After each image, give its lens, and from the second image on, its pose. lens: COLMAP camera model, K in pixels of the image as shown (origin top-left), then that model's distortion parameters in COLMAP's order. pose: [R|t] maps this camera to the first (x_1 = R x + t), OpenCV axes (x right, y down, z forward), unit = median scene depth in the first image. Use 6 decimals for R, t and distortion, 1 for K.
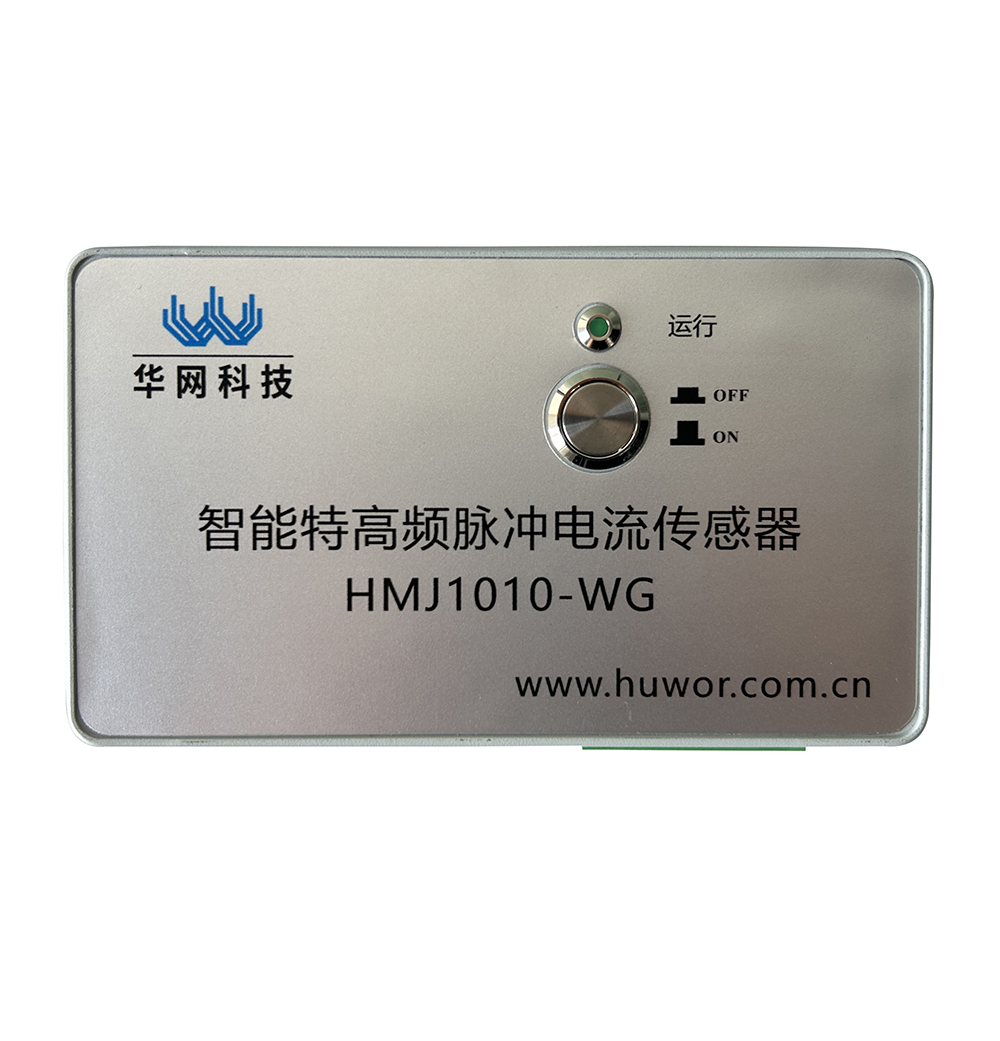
lens RADIAL K [[1035.9, 0, 506.0], [0, 1035.9, 519.5], [0, 0, 1]] dist [0.232111, -0.955809]
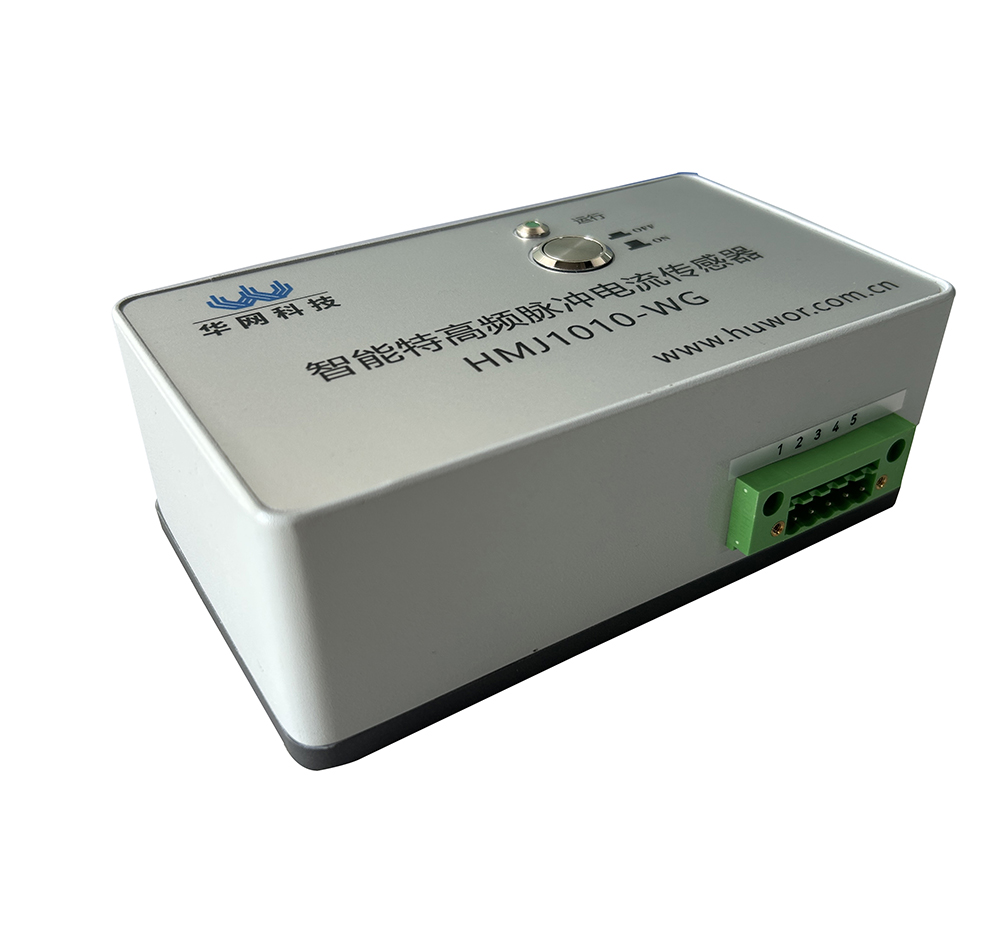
lens RADIAL K [[1016.9, 0, 500.0], [0, 1016.9, 471.5], [0, 0, 1]] dist [0.076385, -0.016855]
pose [[0.847529, -0.302440, 0.436147, -0.593687], [0.530519, 0.458561, -0.712931, 0.844550], [0.015619, 0.835614, 0.549094, 0.542518]]
